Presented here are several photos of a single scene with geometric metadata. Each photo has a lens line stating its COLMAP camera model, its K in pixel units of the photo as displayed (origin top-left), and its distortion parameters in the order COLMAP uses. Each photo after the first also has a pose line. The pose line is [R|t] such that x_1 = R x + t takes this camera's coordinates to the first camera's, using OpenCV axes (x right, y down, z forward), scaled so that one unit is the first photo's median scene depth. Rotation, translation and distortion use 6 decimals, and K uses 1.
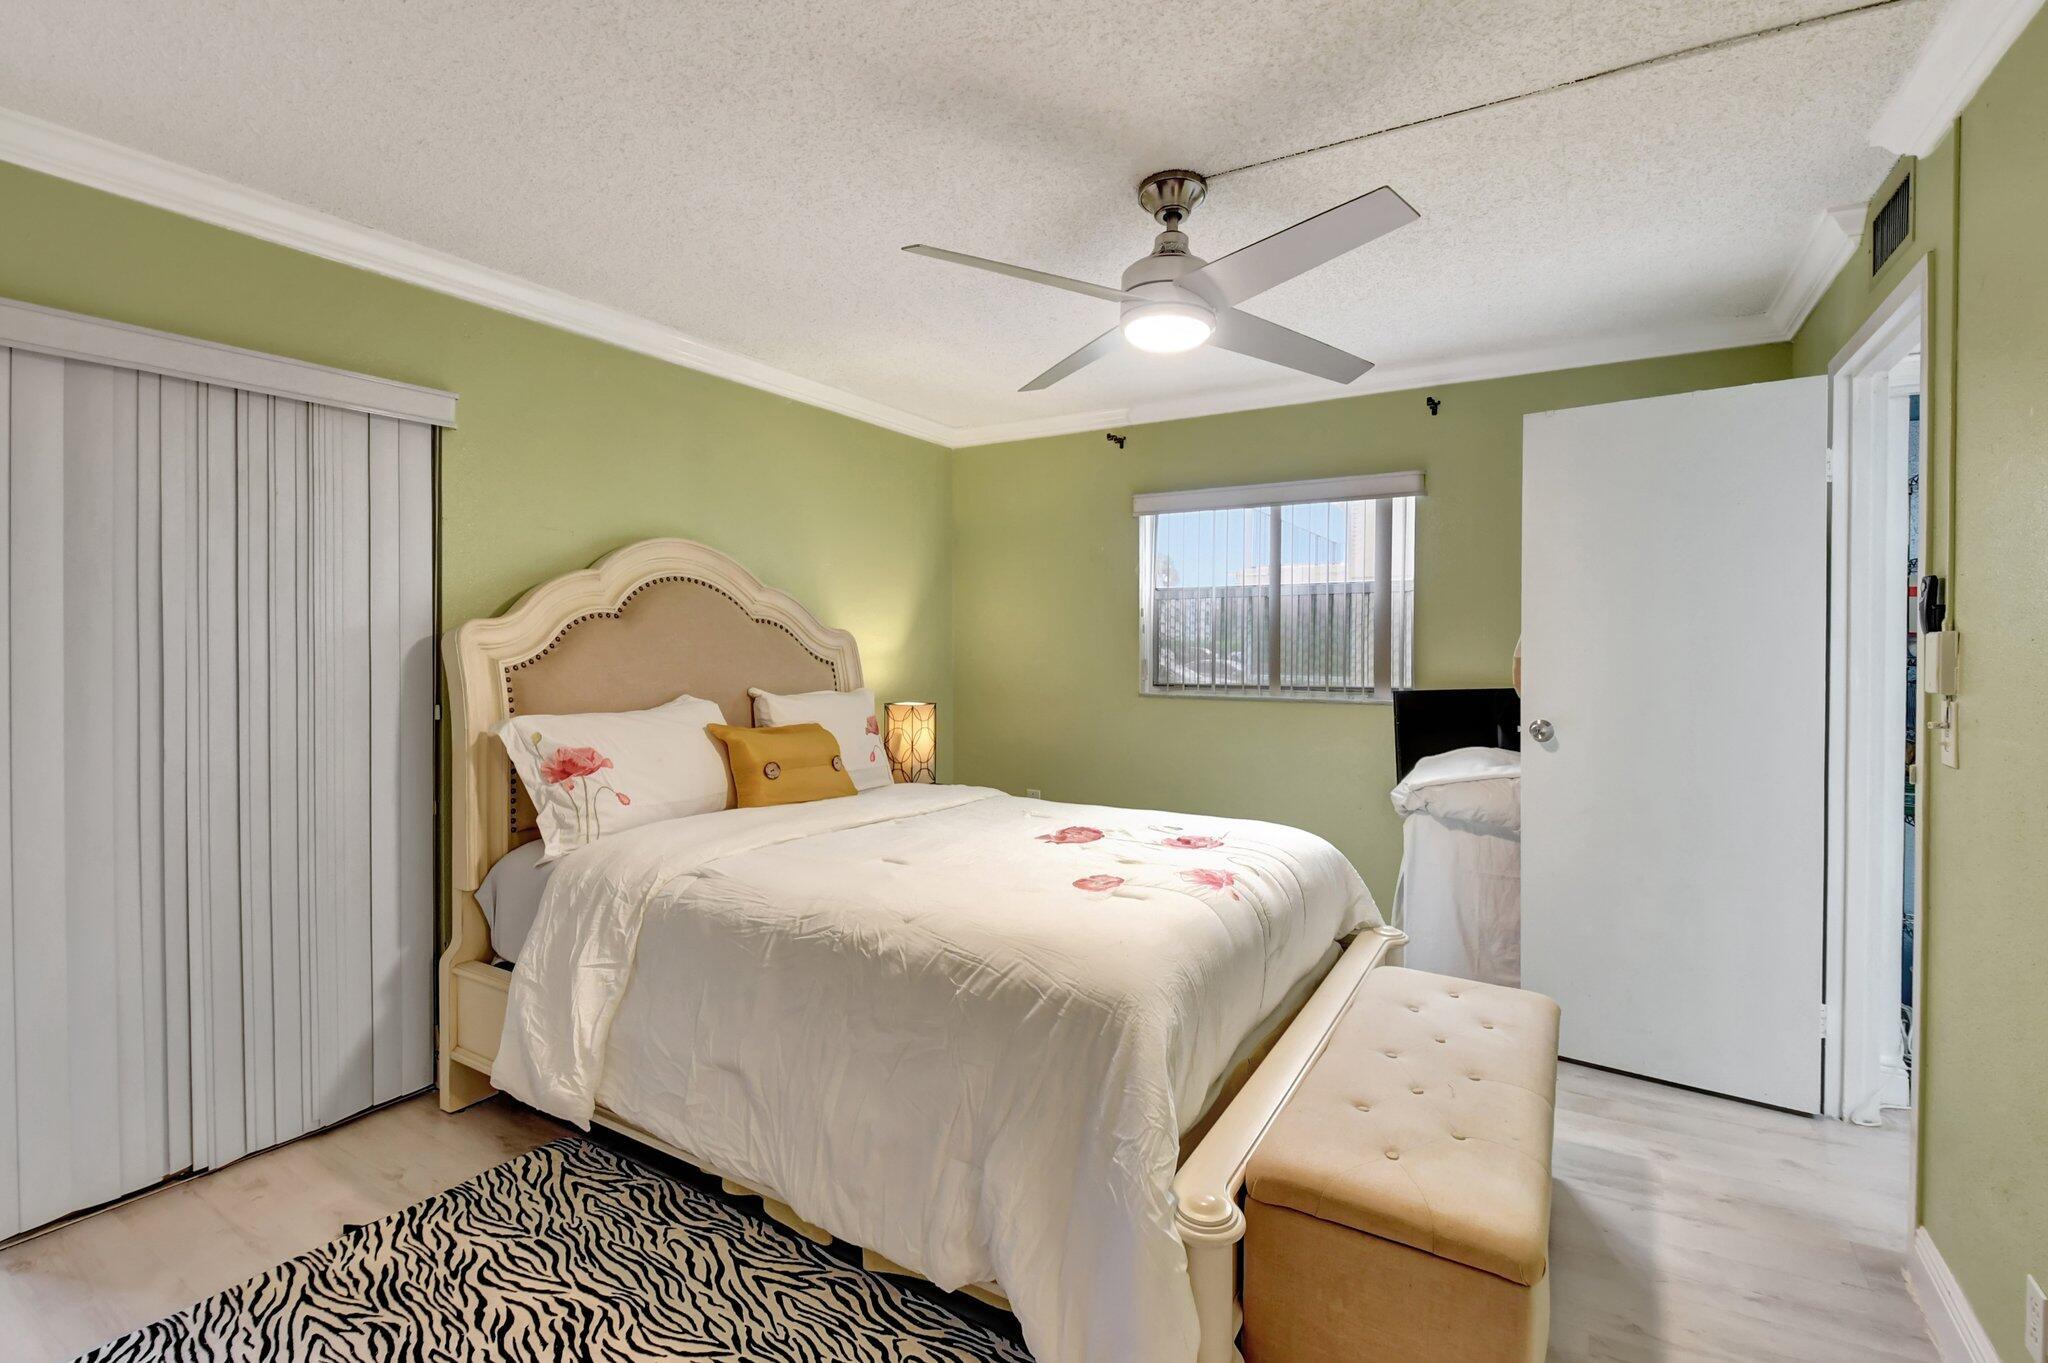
lens RADIAL K [[936.3, 0, 1026.9], [0, 936.3, 644.8], [0, 0, 1]] dist [-0.001270, -0.008754]
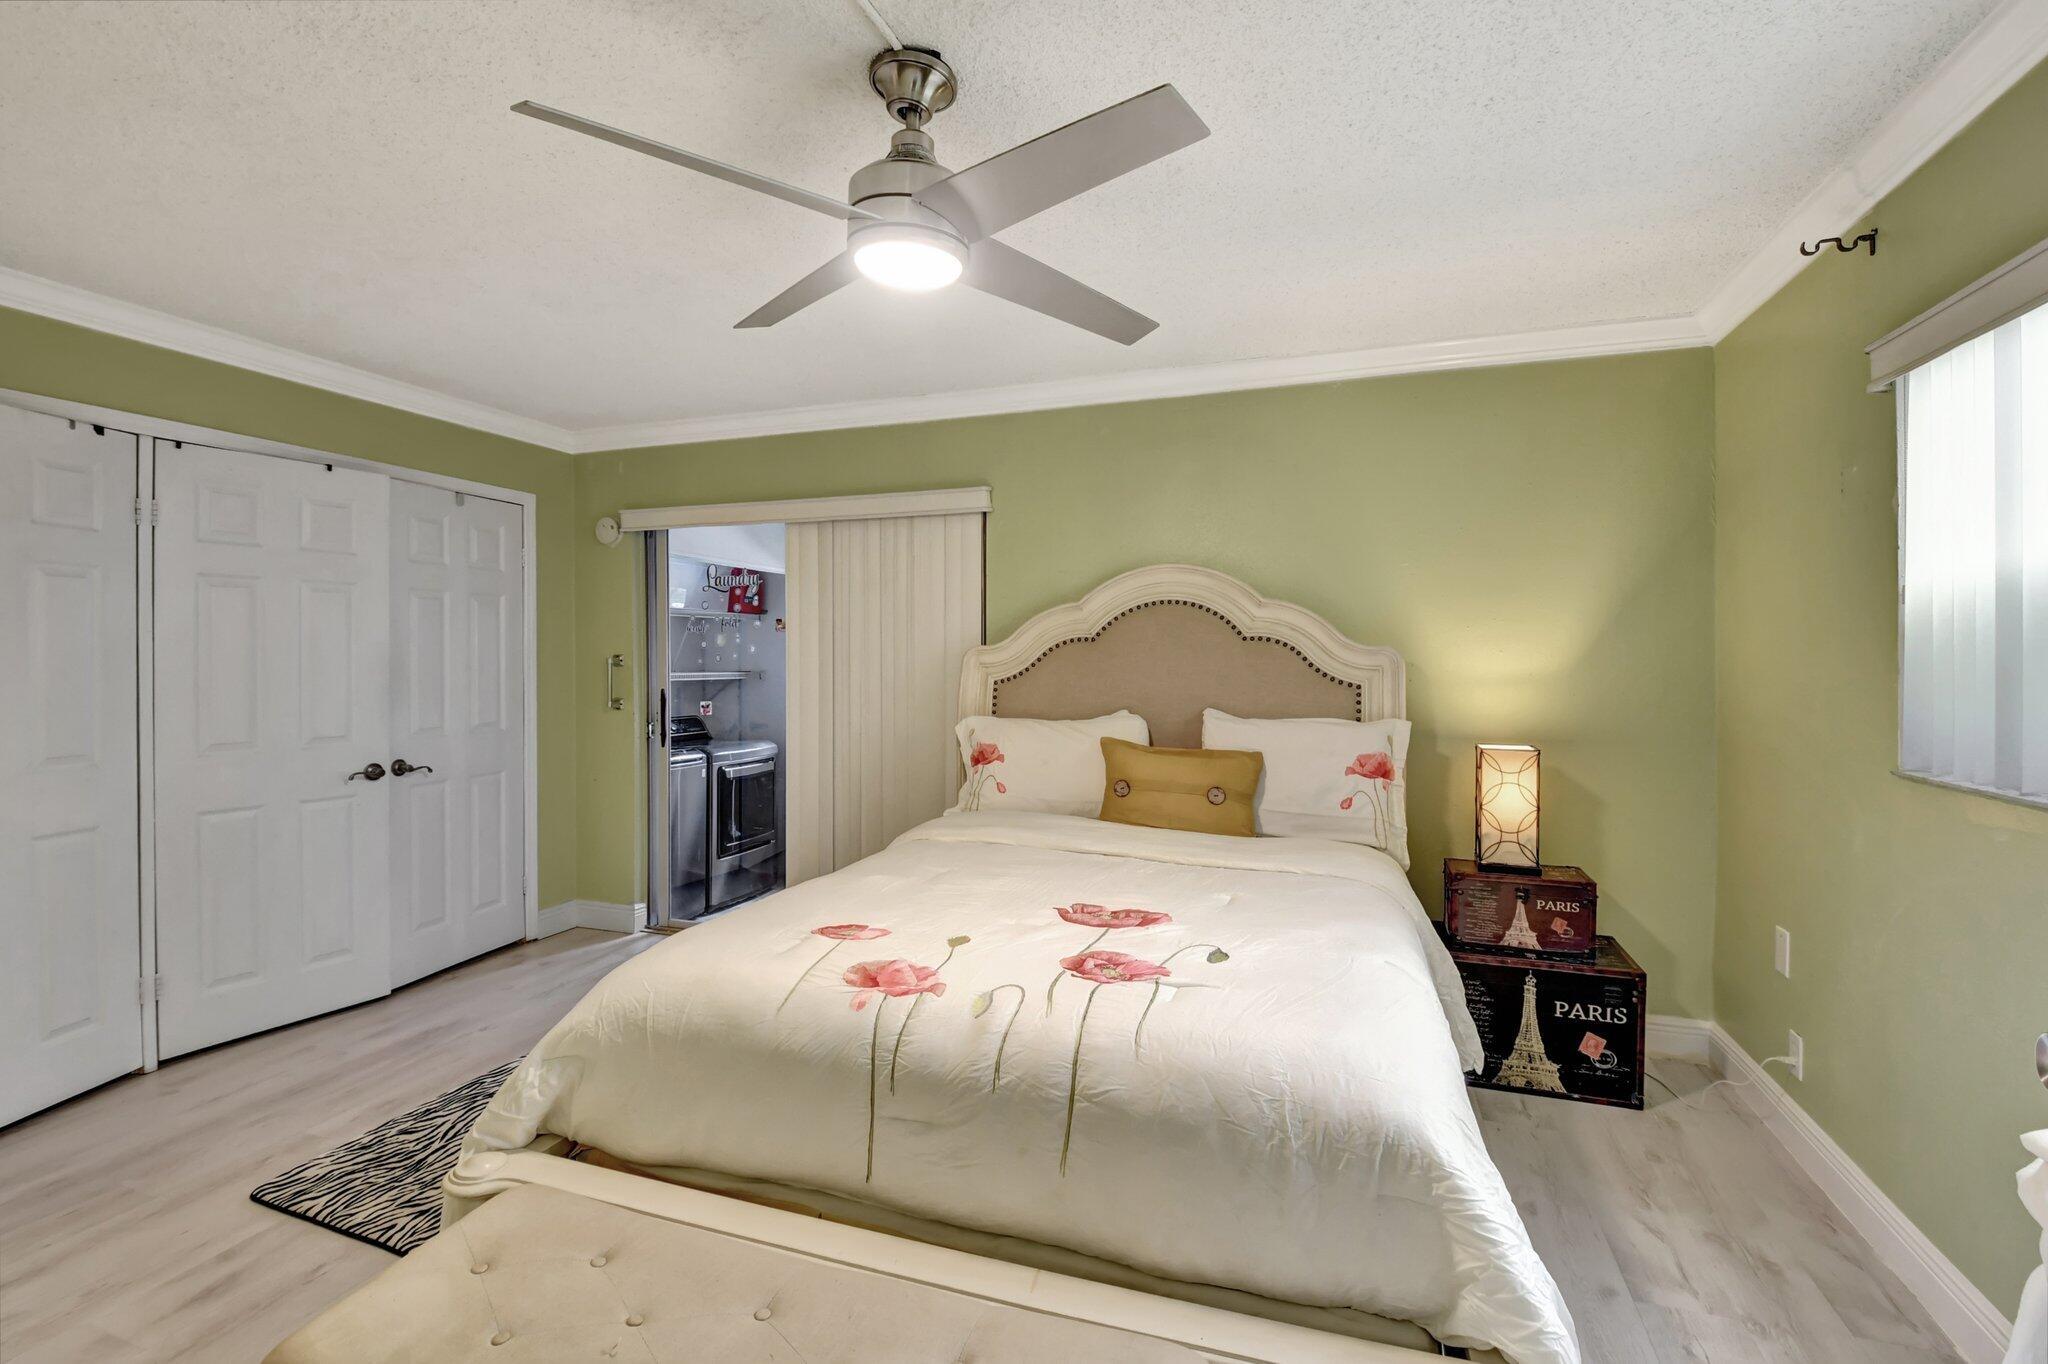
lens RADIAL K [[916.2, 0, 1038.3], [0, 916.2, 657.5], [0, 0, 1]] dist [0.019001, -0.029360]
pose [[0.204975, -0.004146, -0.978758, 0.772129], [-0.001414, 0.999989, -0.004532, -0.003250], [0.978766, 0.002313, 0.204967, 0.798205]]
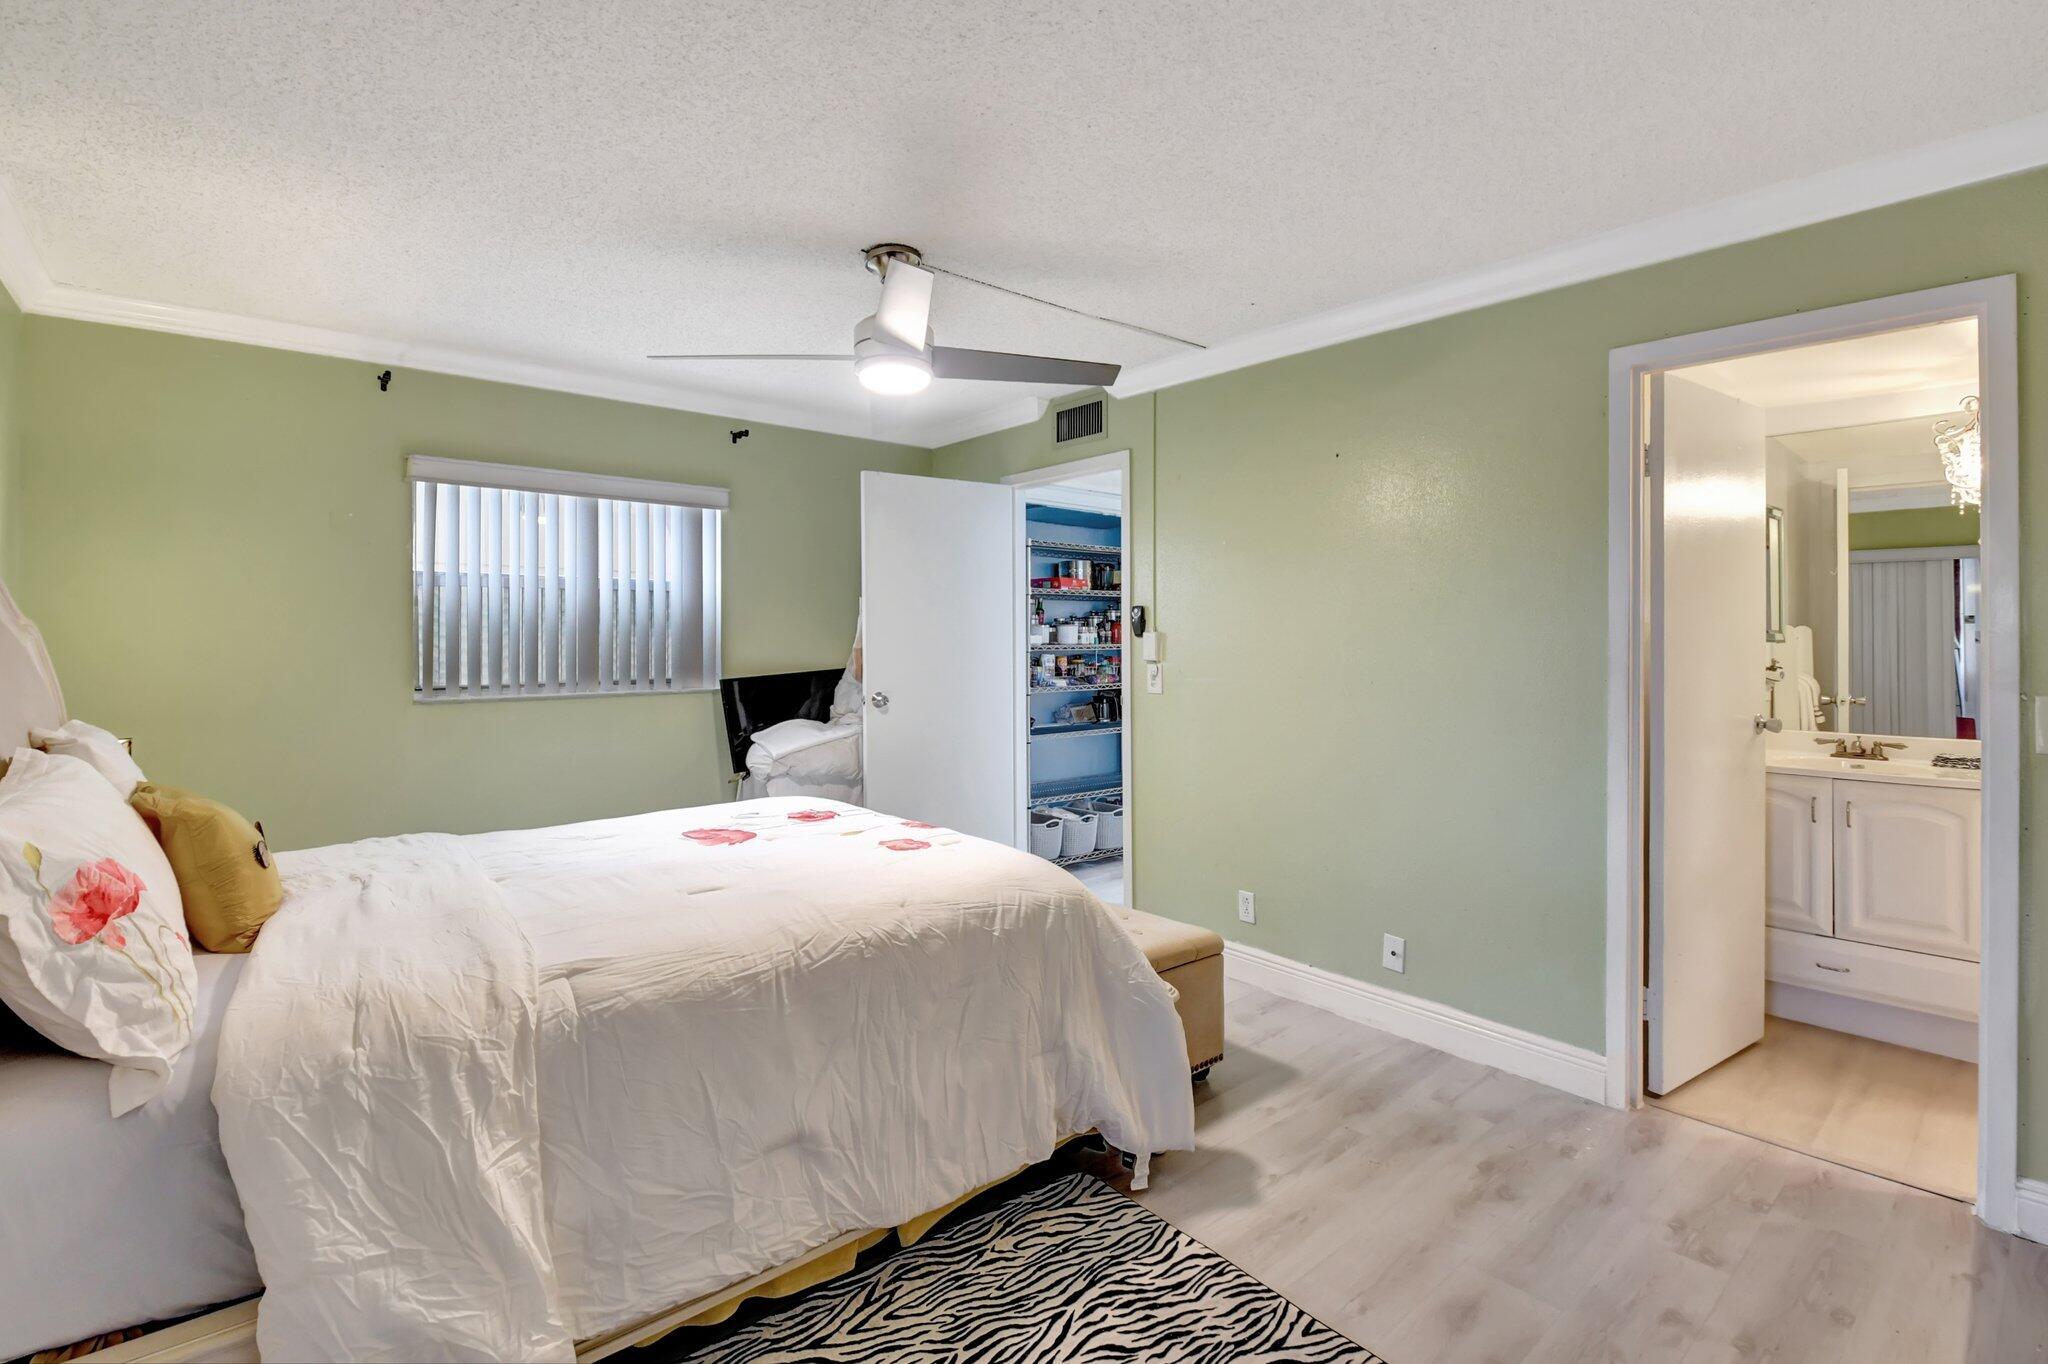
lens RADIAL K [[916.2, 0, 1038.3], [0, 916.2, 657.5], [0, 0, 1]] dist [0.019001, -0.029360]
pose [[0.317005, -0.025180, 0.948089, -0.756574], [0.005026, 0.999678, 0.024870, -0.005223], [-0.948410, -0.003119, 0.317030, 0.382900]]
